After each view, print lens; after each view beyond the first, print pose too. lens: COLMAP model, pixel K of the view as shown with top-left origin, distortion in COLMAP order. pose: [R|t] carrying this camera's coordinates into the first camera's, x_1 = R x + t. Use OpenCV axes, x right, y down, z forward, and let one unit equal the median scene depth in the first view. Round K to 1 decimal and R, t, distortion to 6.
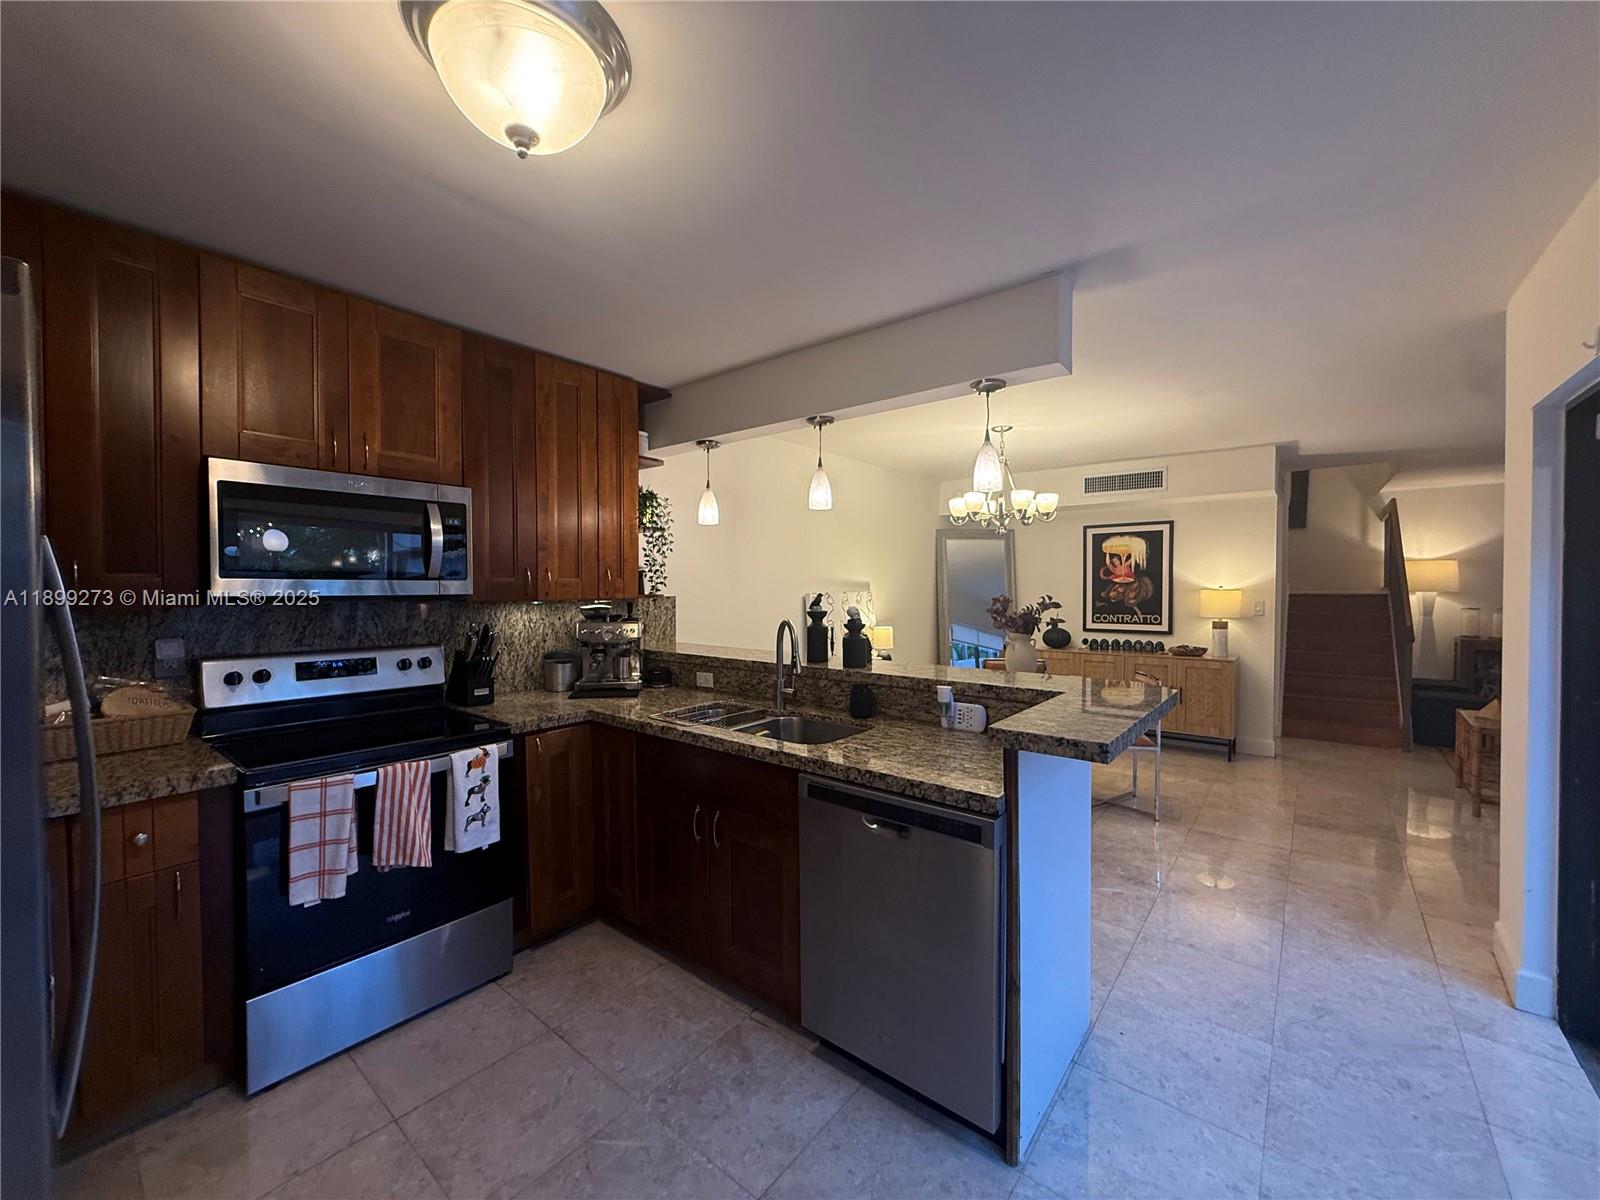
lens RADIAL K [[636.8, 0, 797.5], [0, 636.8, 602.5], [0, 0, 1]] dist [0.001912, -0.000636]
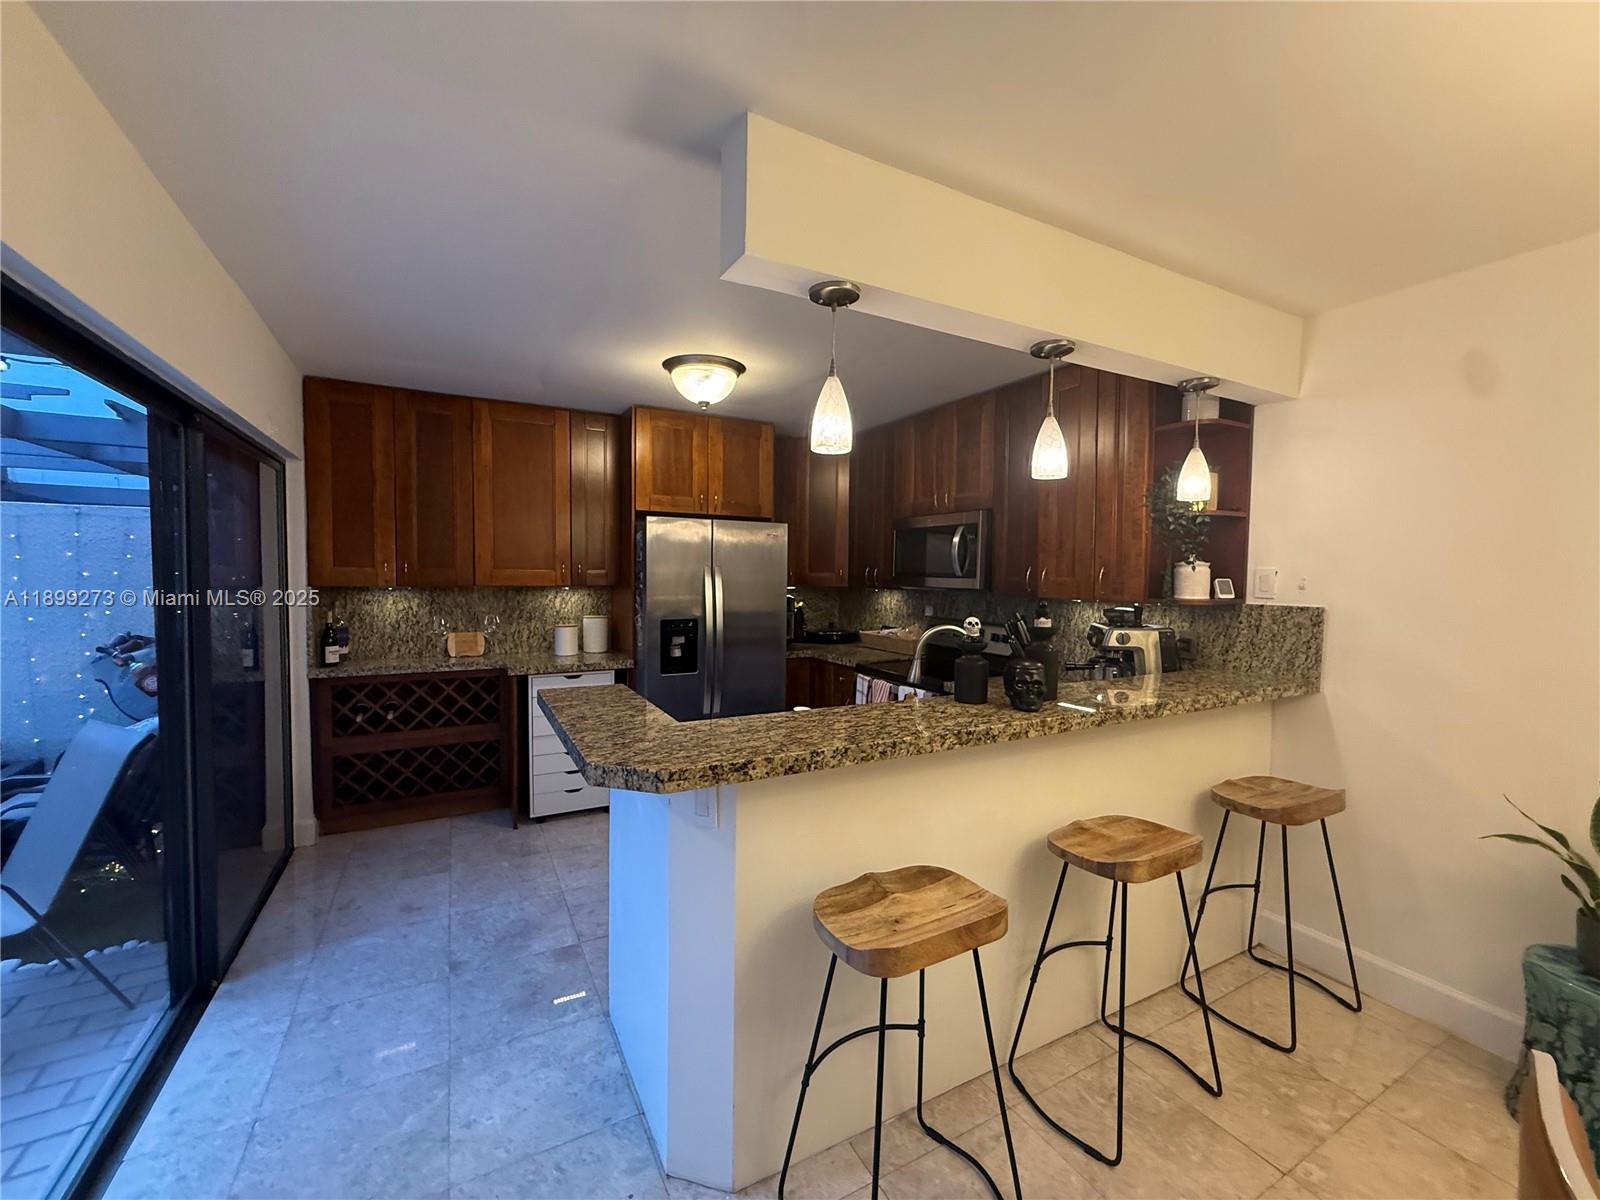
lens RADIAL K [[636.8, 0, 796.6], [0, 636.8, 603.6], [0, 0, 1]] dist [0.001912, -0.000636]
pose [[-0.383089, 0.043607, -0.922682, 0.402992], [-0.037042, 0.997356, 0.062515, -0.023689], [0.922969, 0.058127, -0.380461, 0.526138]]
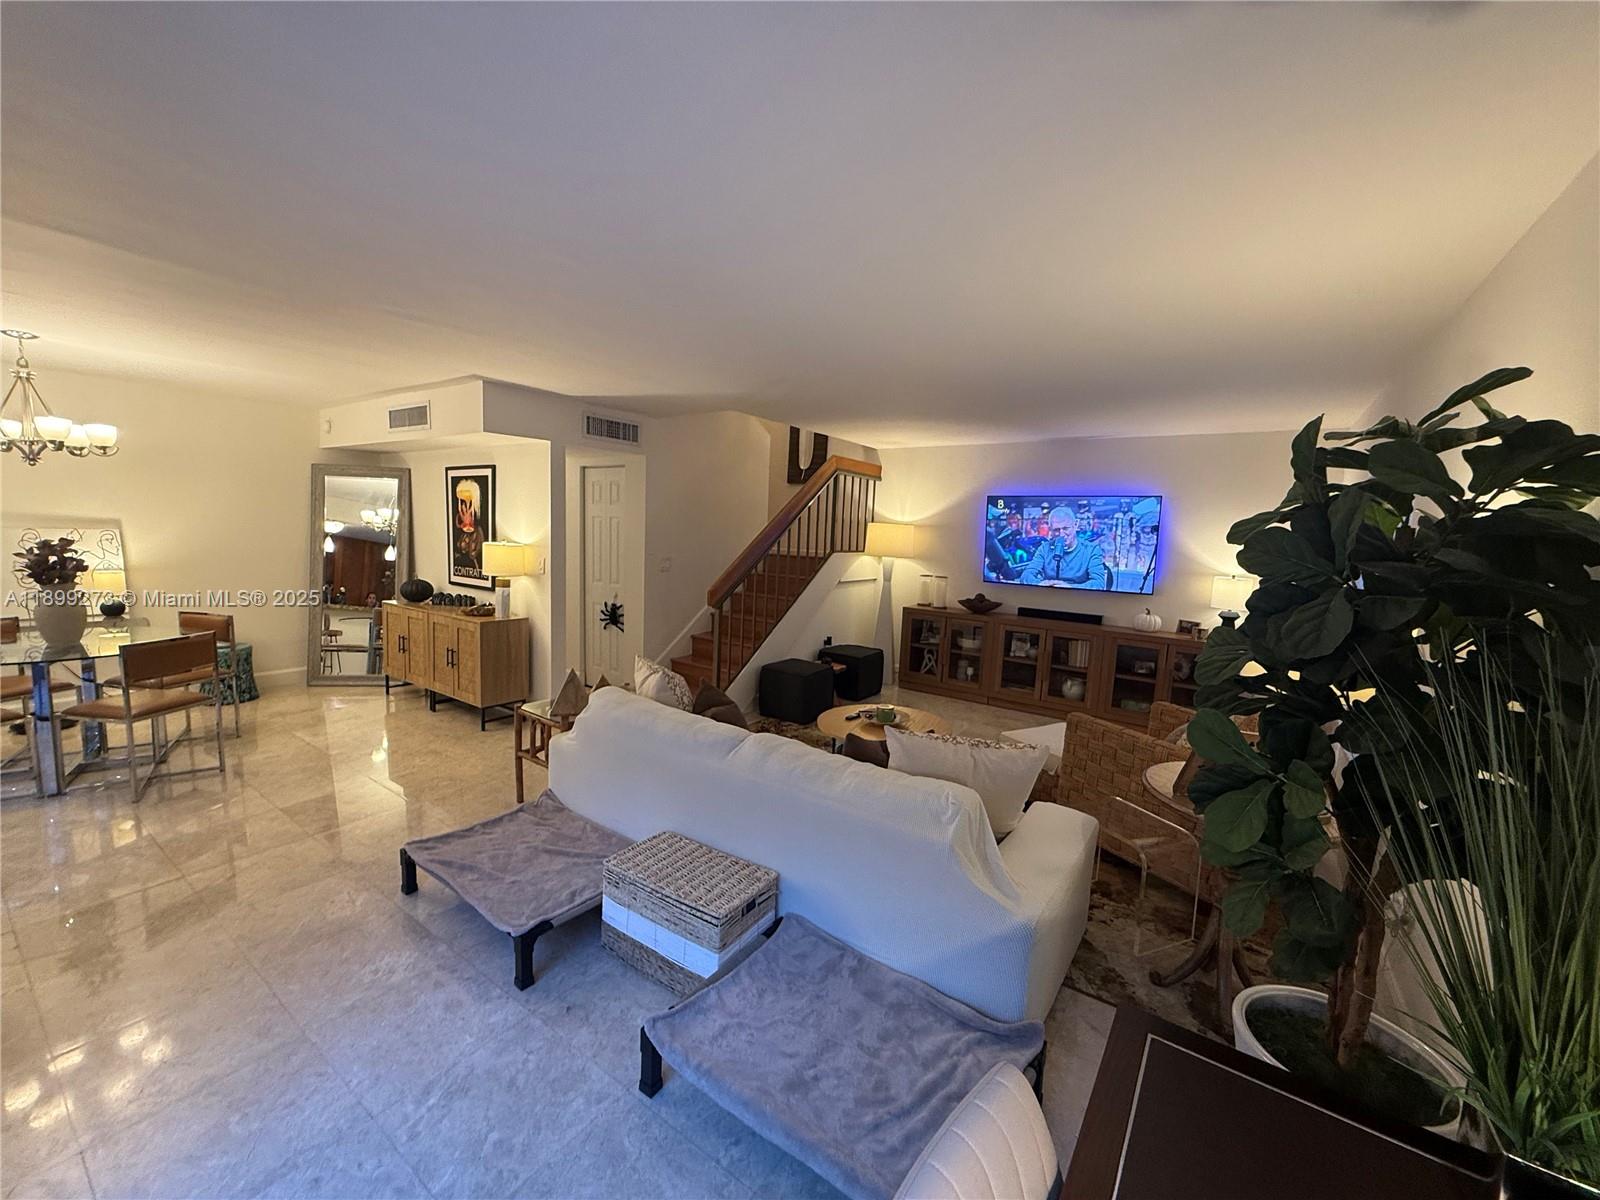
lens RADIAL K [[636.8, 0, 798.3], [0, 636.8, 606.7], [0, 0, 1]] dist [0.001912, -0.000636]
pose [[0.996979, 0.035043, 0.069314, 0.981449], [-0.041349, 0.994924, 0.091742, -0.030097], [-0.065747, -0.094331, 0.993367, 0.060798]]
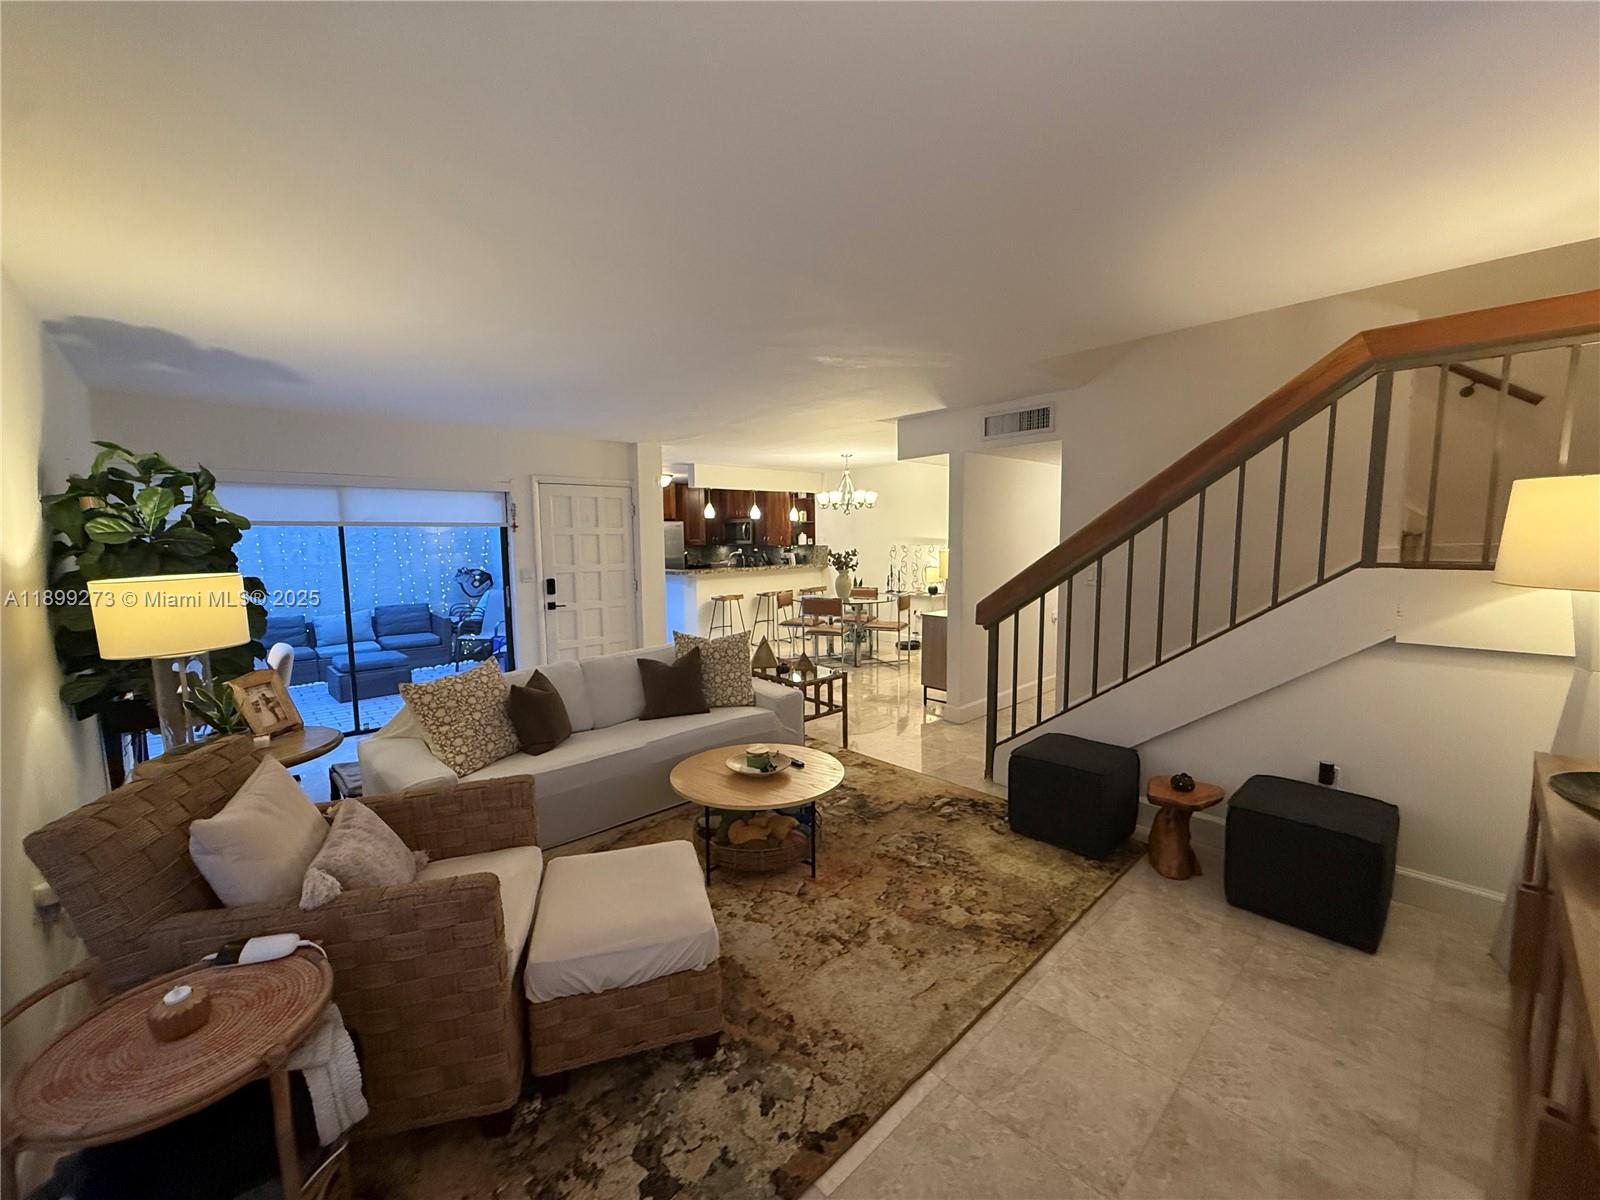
lens RADIAL K [[636.8, 0, 797.8], [0, 636.8, 604.4], [0, 0, 1]] dist [0.001912, -0.000636]
pose [[-0.134535, 0.112630, -0.984487, 1.642787], [-0.012504, 0.993247, 0.115341, -0.046597], [0.990830, 0.027827, -0.132218, 0.848739]]
